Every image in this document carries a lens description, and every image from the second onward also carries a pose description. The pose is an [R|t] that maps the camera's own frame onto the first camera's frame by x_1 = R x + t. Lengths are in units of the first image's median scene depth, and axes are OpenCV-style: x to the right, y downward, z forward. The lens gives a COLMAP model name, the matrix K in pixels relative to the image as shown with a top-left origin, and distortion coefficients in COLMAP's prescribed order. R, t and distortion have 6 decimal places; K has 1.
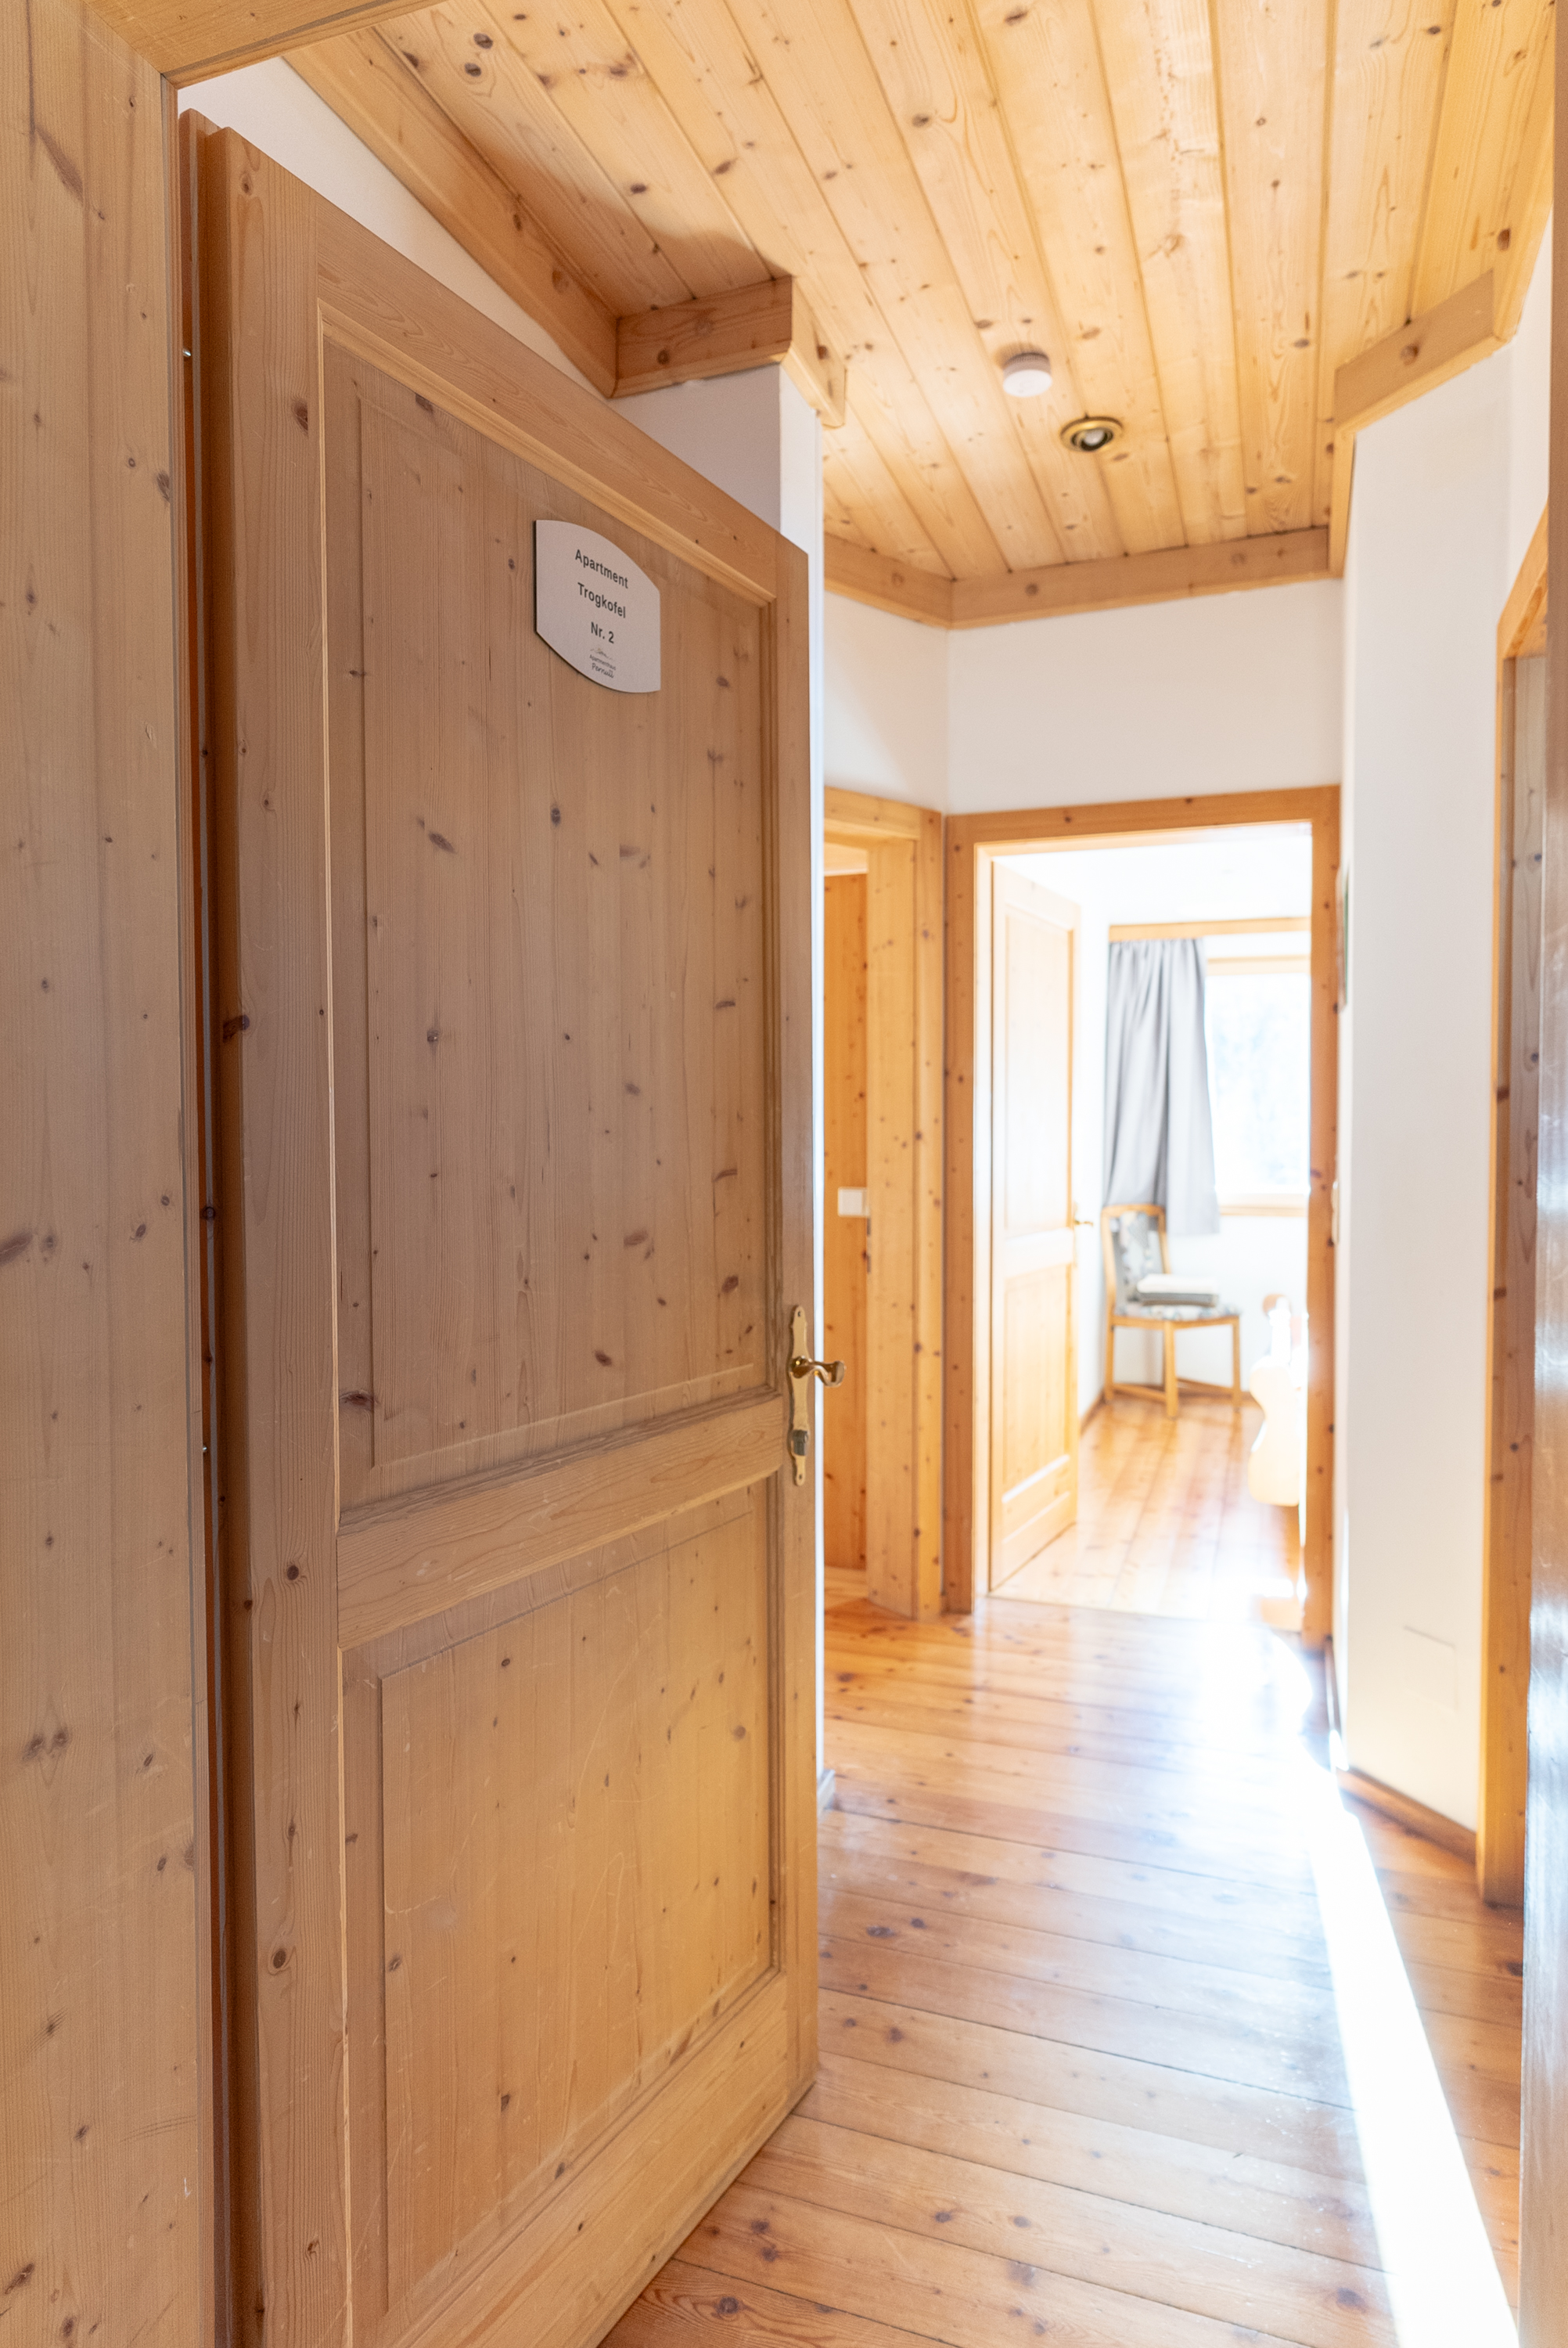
lens RADIAL K [[1373.7, 0, 784.0], [0, 1373.7, 1174.0], [0, 0, 1]] dist [0.002888, 0.000390]
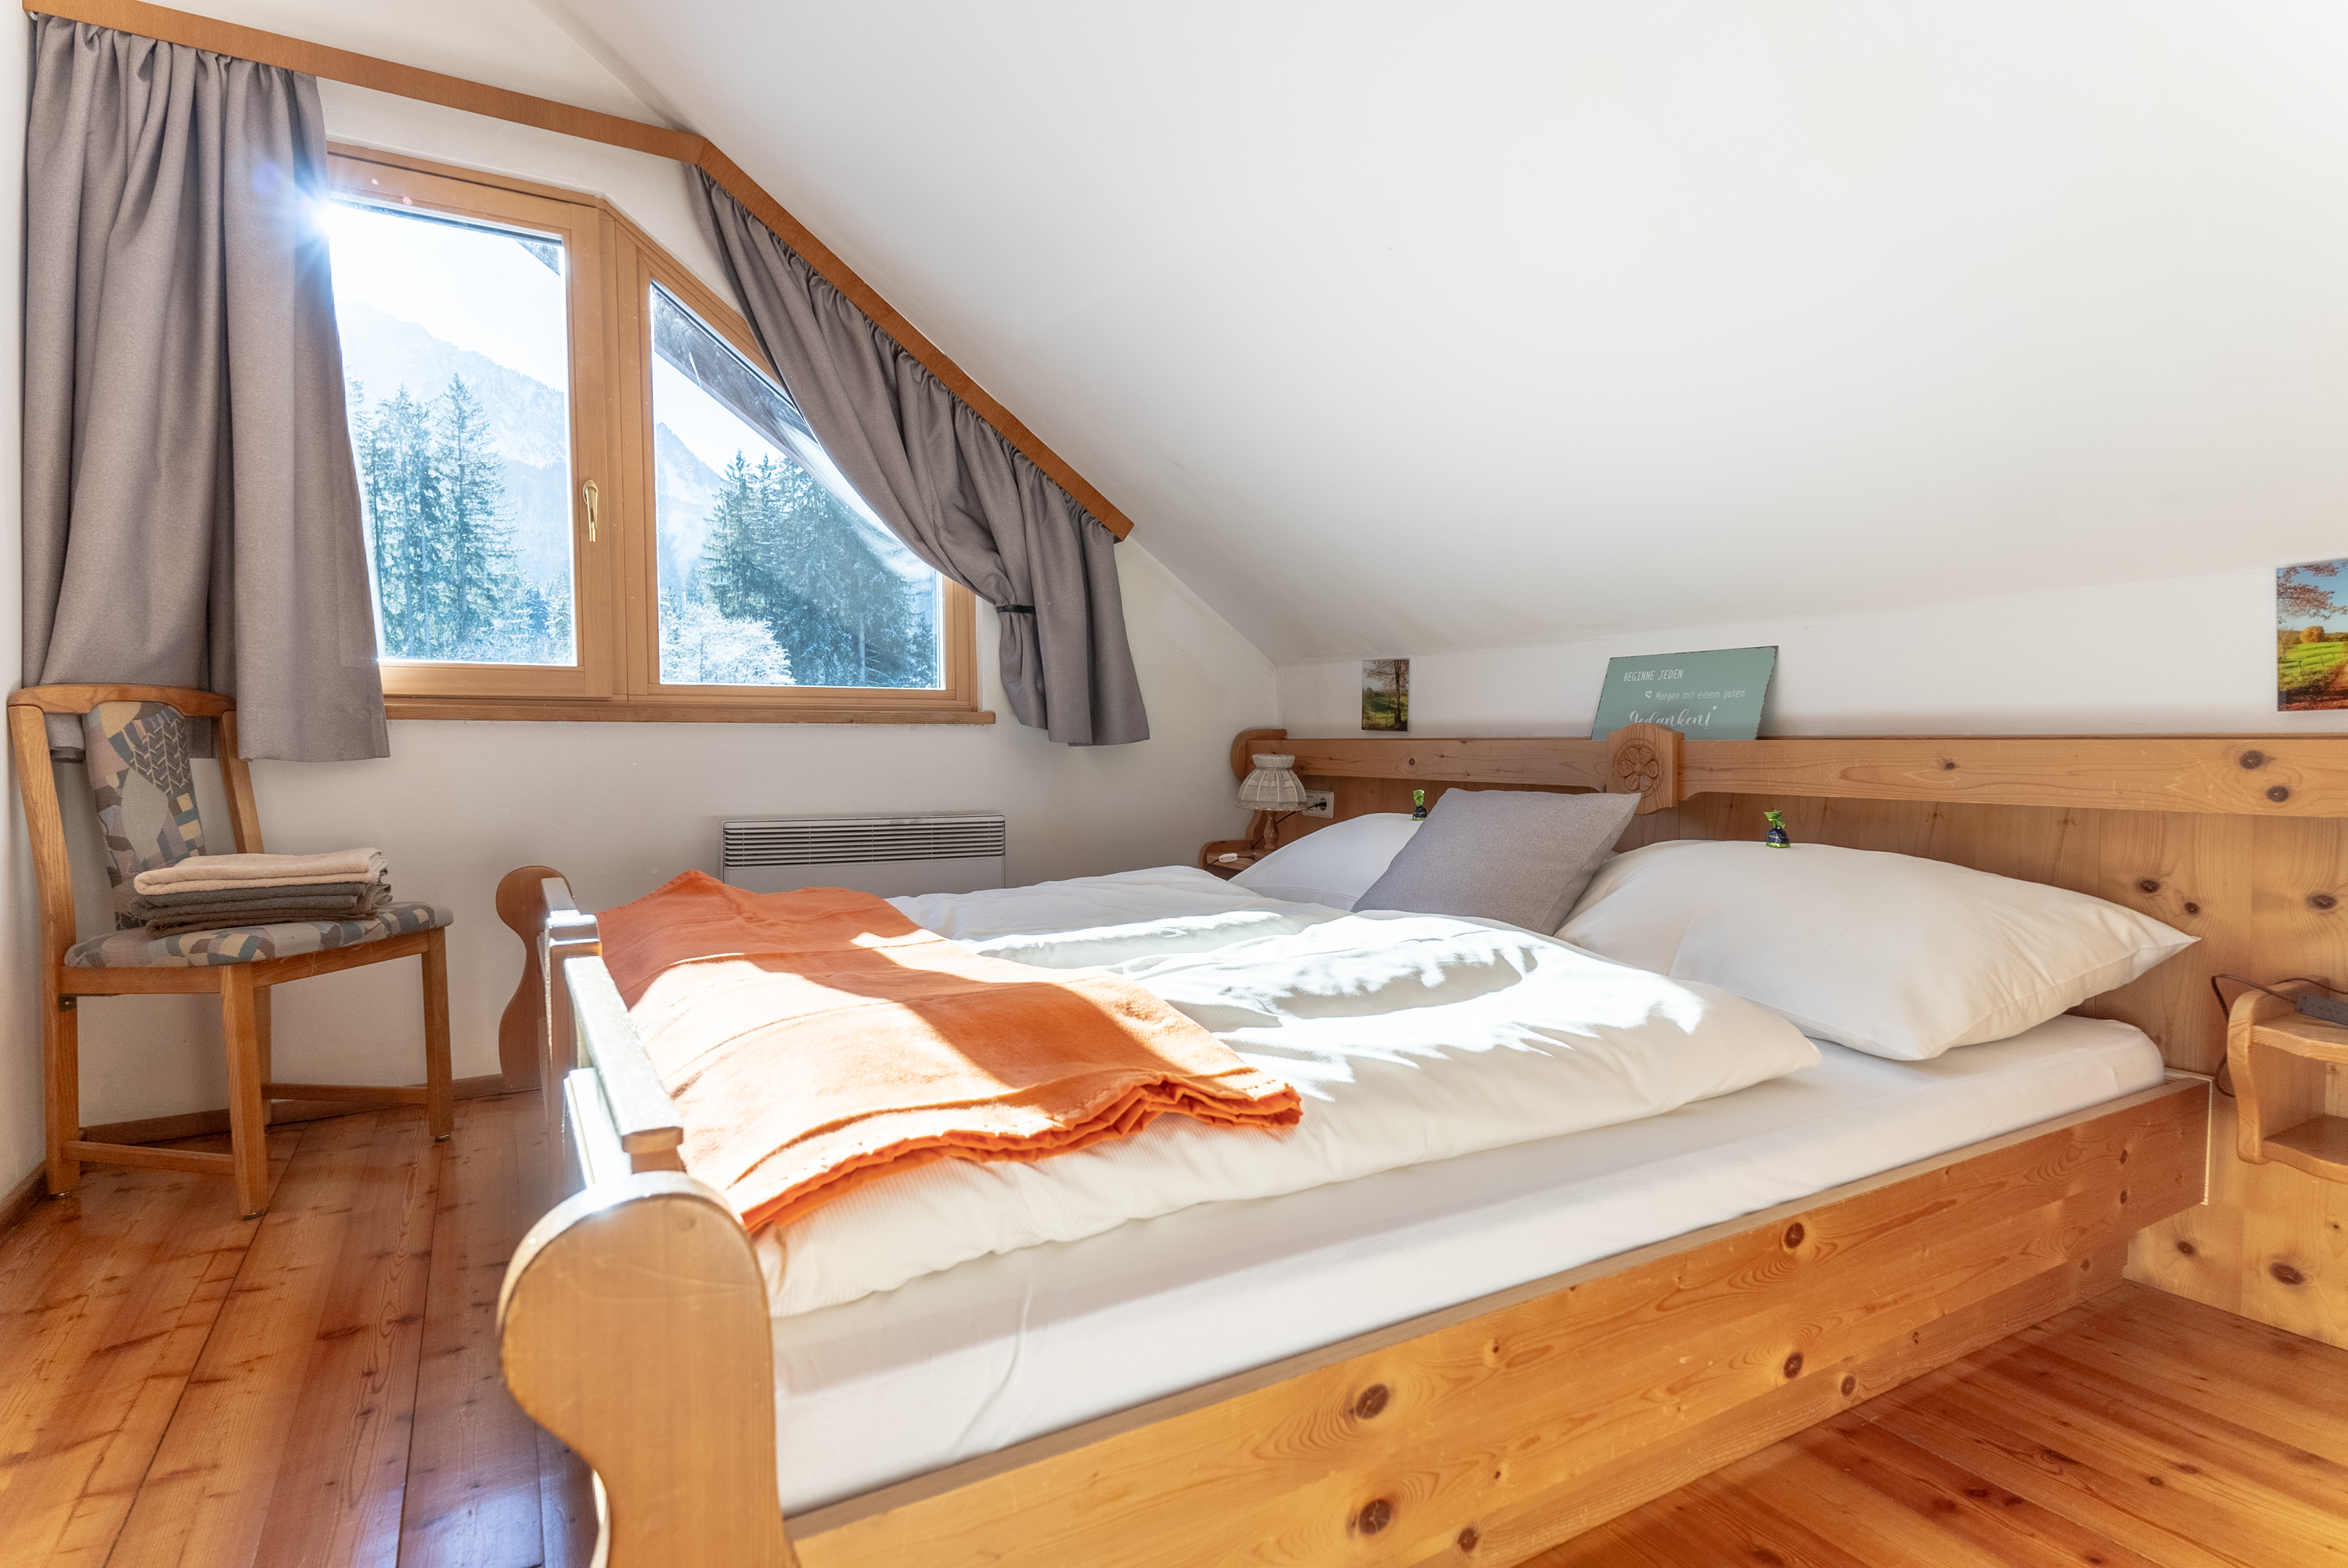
lens RADIAL K [[1184.2, 0, 1174.0], [0, 1184.2, 784.0], [0, 0, 1]] dist [0.004377, 0.000681]
pose [[0.637869, -0.028860, 0.769604, 0.184654], [0.028715, 0.999494, 0.013680, 0.056639], [-0.769609, 0.013373, 0.638375, 0.559441]]
